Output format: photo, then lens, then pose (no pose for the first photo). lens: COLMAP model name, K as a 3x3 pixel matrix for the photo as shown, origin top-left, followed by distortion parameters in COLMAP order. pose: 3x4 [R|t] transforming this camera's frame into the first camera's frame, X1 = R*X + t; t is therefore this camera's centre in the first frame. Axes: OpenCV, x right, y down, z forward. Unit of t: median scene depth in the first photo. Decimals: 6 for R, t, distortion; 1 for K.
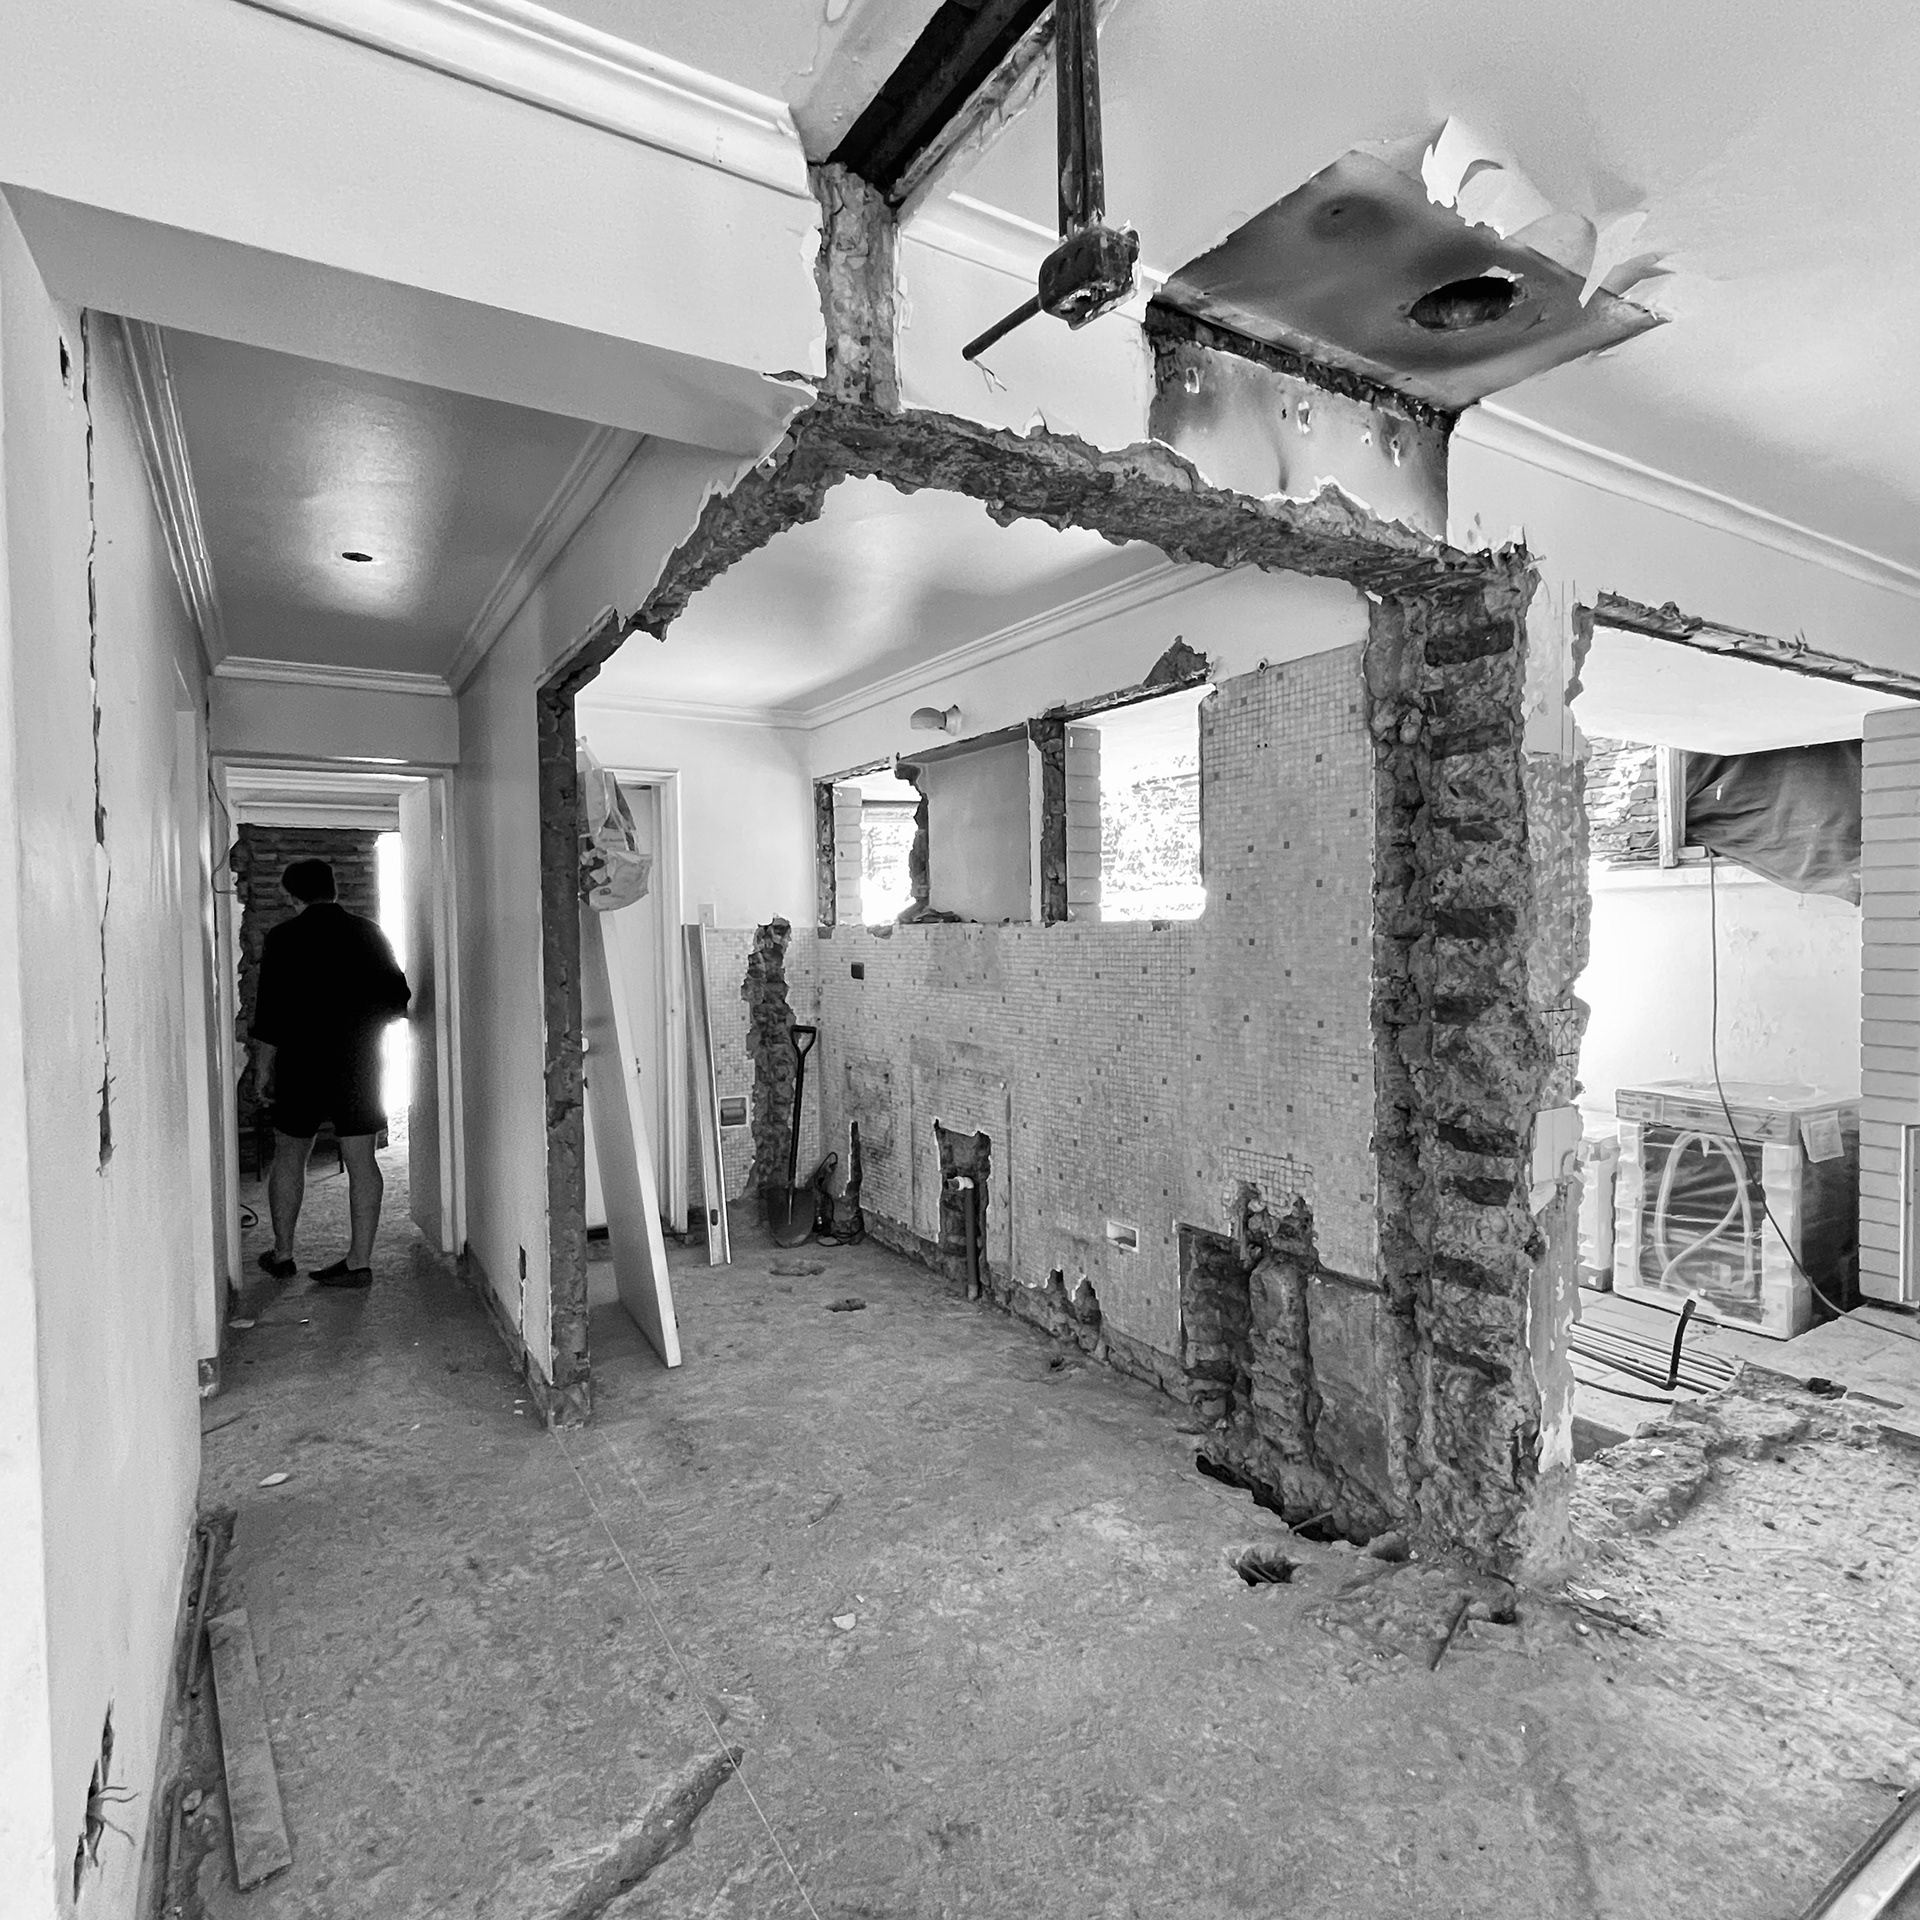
lens RADIAL K [[1142.1, 0, 959.3], [0, 1142.1, 958.2], [0, 0, 1]] dist [-0.005046, -0.001168]
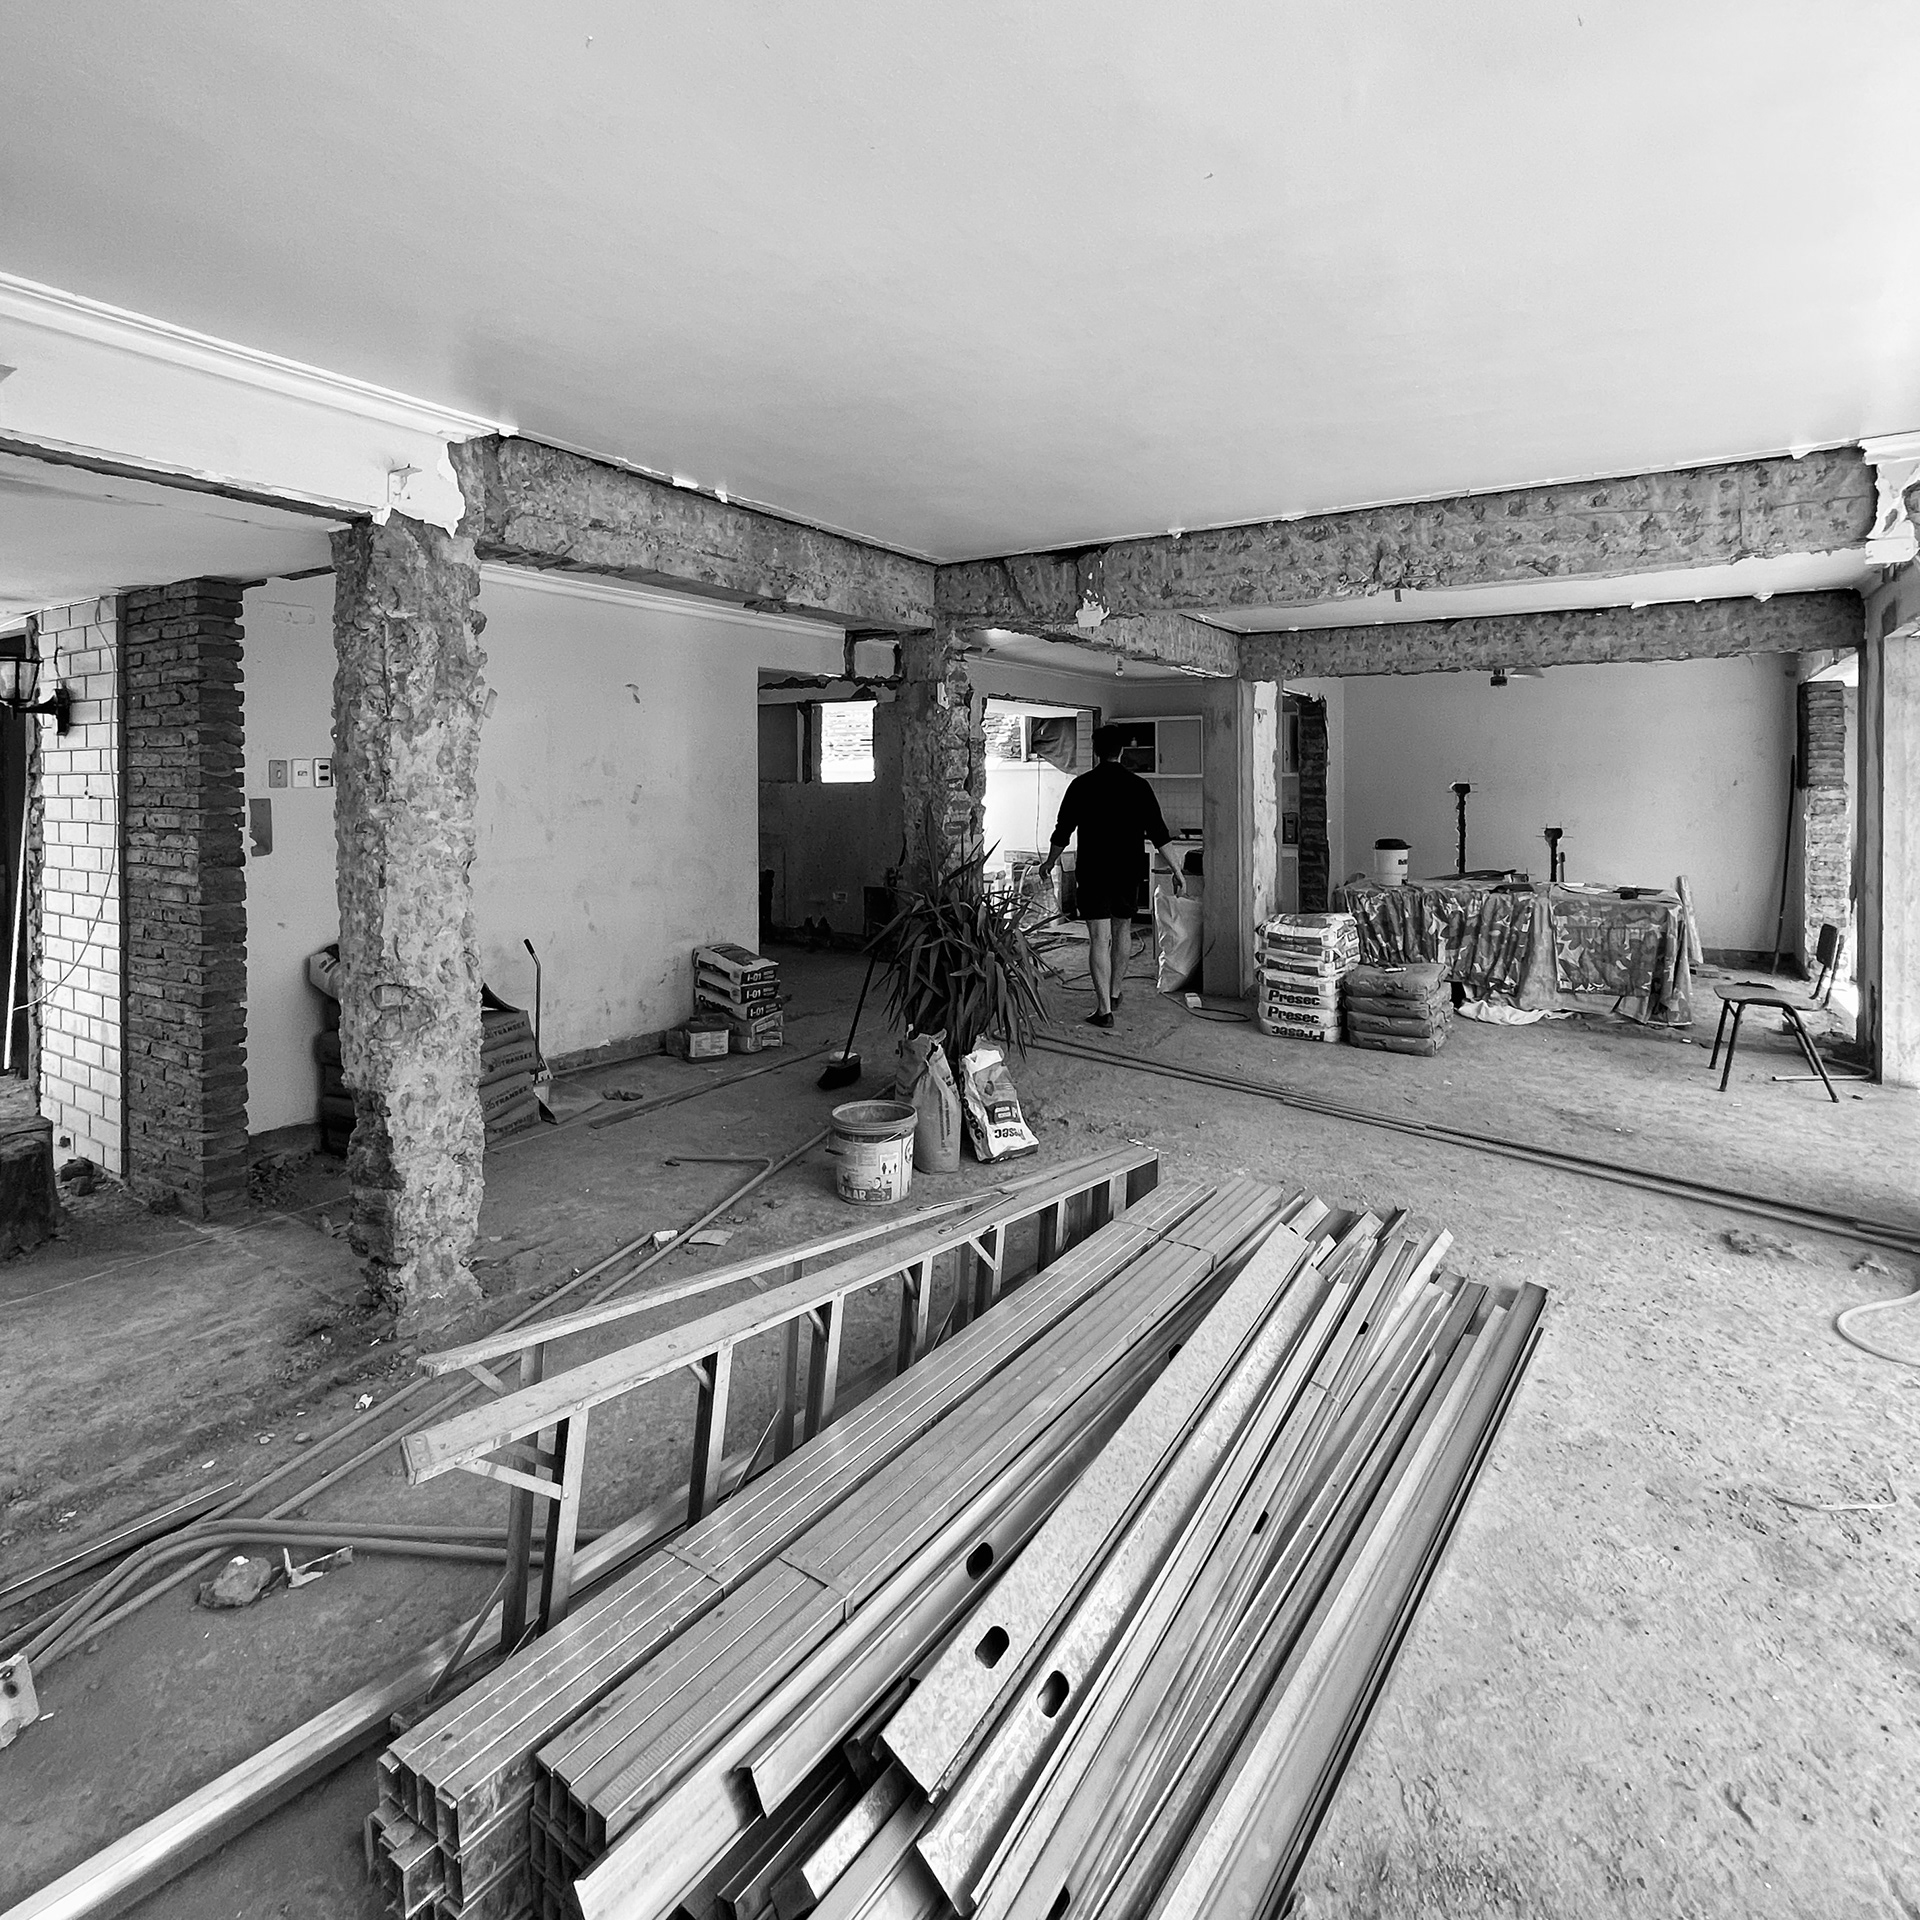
lens RADIAL K [[1142.1, 0, 959.6], [0, 1142.1, 960.5], [0, 0, 1]] dist [-0.005046, -0.001168]
pose [[0.902807, -0.052655, 0.426810, -0.612954], [-0.002654, 0.991775, 0.127967, 0.033456], [-0.430037, -0.116663, 0.895242, -1.264677]]
